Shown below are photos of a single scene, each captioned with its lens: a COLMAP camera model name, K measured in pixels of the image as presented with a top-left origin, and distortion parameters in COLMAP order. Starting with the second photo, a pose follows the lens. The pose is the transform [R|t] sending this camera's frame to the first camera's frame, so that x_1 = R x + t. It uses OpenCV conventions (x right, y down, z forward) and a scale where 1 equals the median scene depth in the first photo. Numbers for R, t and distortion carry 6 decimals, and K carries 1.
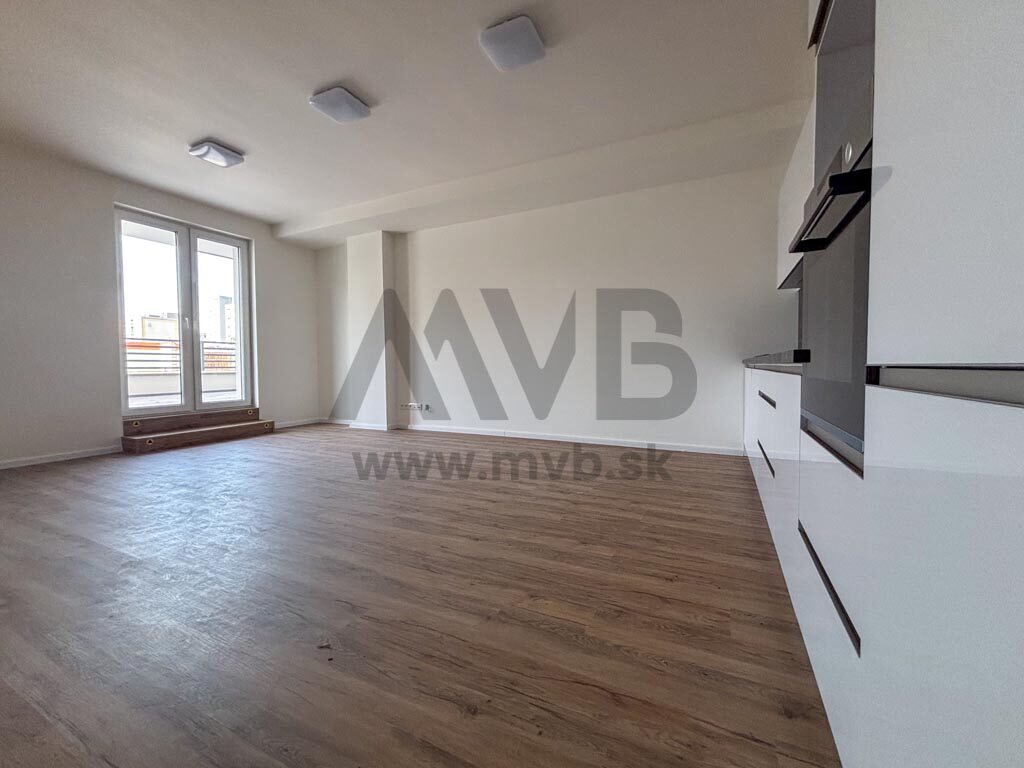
lens RADIAL K [[417.5, 0, 512.0], [0, 417.5, 384.0], [0, 0, 1]] dist [-0.001066, -0.000114]
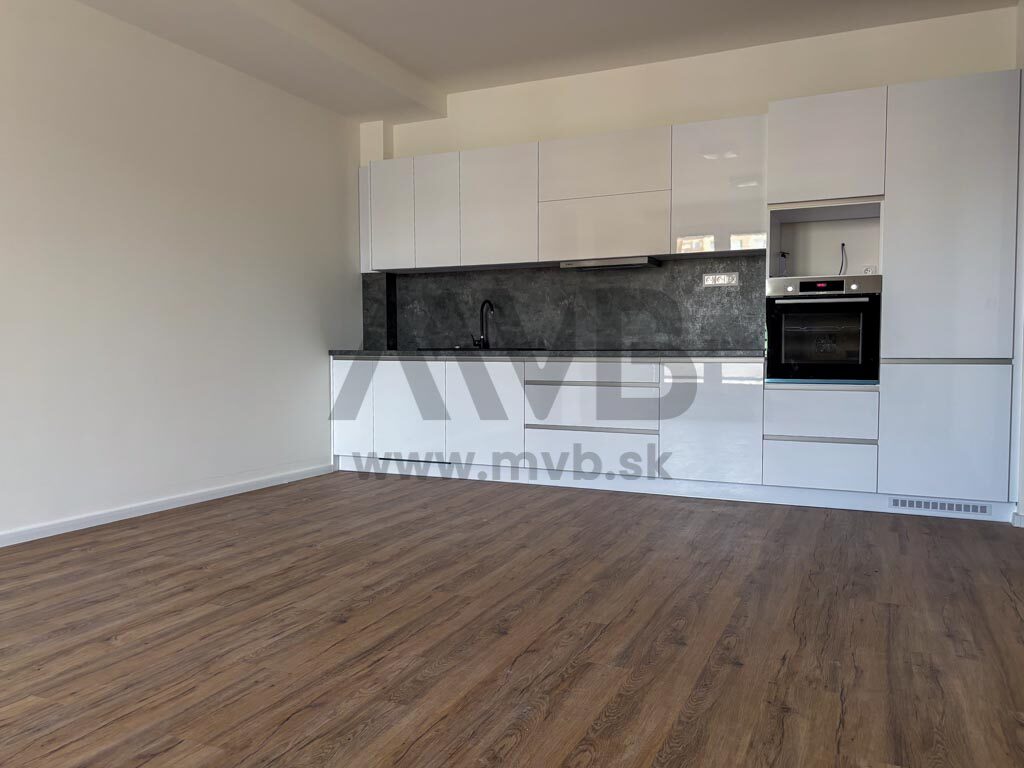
lens RADIAL K [[787.7, 0, 512.0], [0, 787.7, 384.0], [0, 0, 1]] dist [0.066388, 0.000446]
pose [[-0.029168, -0.035333, 0.998950, -1.346797], [0.043044, 0.998404, 0.036570, -0.049166], [-0.998647, 0.044065, -0.027601, 1.002353]]
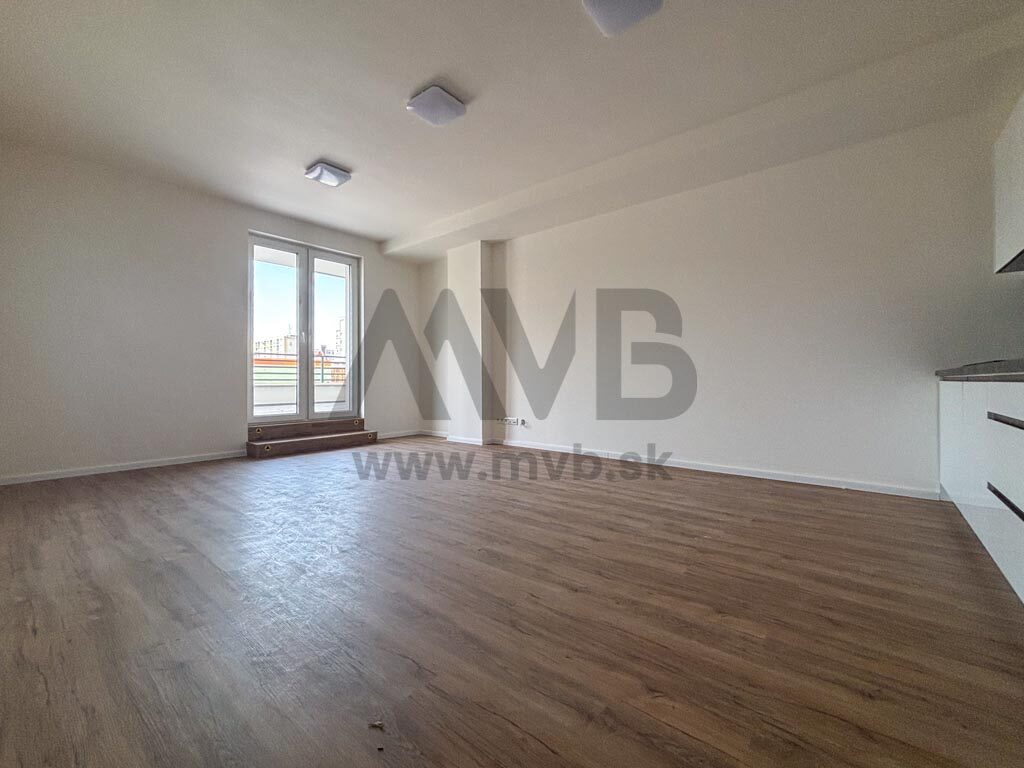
lens RADIAL K [[417.5, 0, 512.0], [0, 417.5, 384.0], [0, 0, 1]] dist [-0.001066, -0.000114]
pose [[0.971496, 0.005902, -0.236981, -0.010897], [-0.014836, 0.999244, -0.035936, 0.005546], [0.236590, 0.038427, 0.970849, 0.137617]]
